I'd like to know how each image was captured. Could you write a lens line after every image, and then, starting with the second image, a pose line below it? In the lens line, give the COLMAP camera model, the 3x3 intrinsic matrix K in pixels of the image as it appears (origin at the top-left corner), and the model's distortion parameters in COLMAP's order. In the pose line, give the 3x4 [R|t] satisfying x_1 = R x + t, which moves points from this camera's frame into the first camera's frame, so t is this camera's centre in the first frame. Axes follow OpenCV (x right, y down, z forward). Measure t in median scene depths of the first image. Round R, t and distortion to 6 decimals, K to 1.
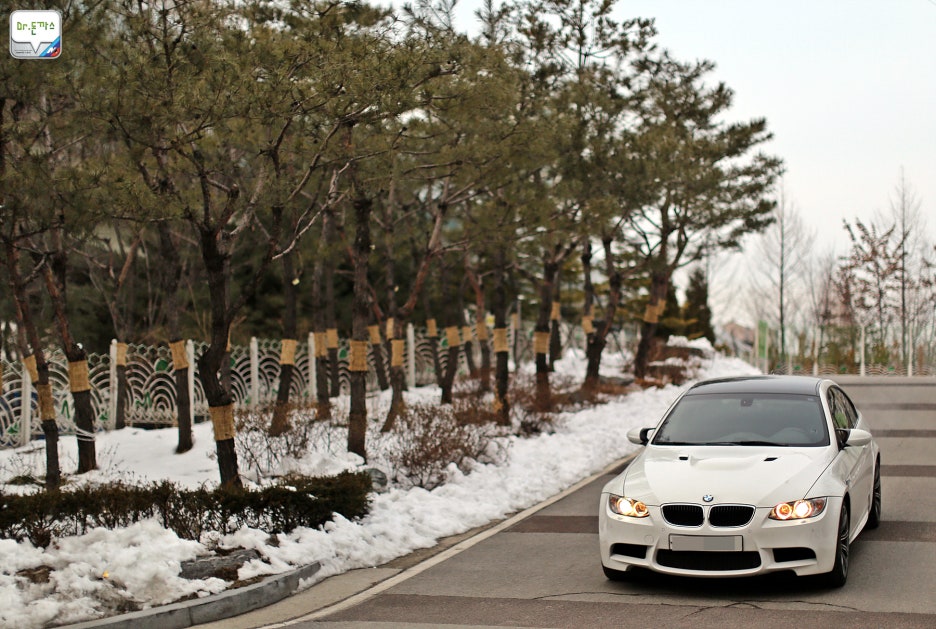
lens RADIAL K [[1552.4, 0, 468.0], [0, 1552.4, 314.5], [0, 0, 1]] dist [-0.196239, 0.160624]
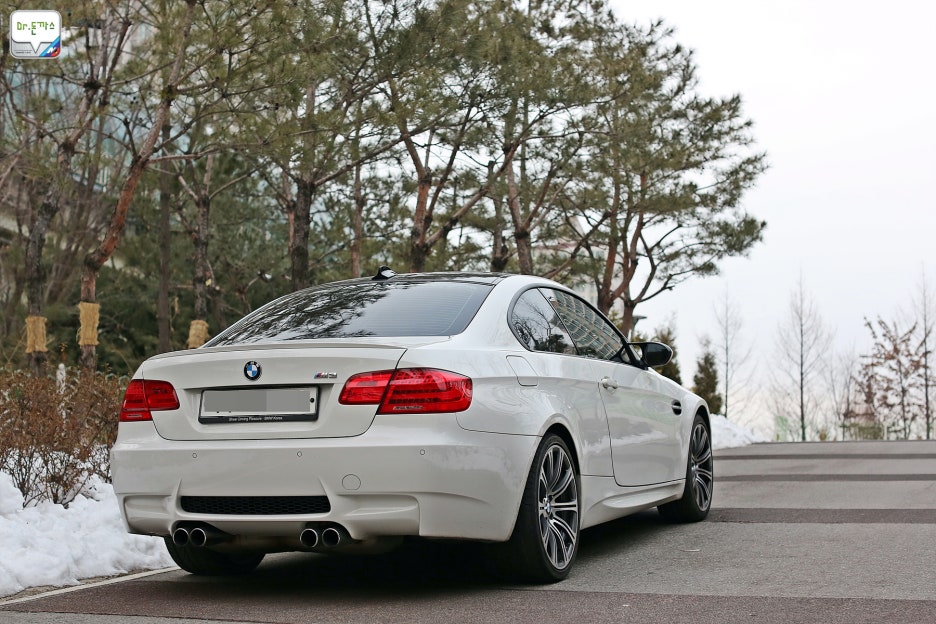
lens RADIAL K [[1389.0, 0, 468.0], [0, 1389.0, 312.0], [0, 0, 1]] dist [-0.096141, -0.020295]
pose [[0.998998, 0.000202, -0.044763, 0.028791], [-0.004169, 0.996064, -0.088542, 0.015023], [0.044569, 0.088639, 0.995066, 0.101761]]
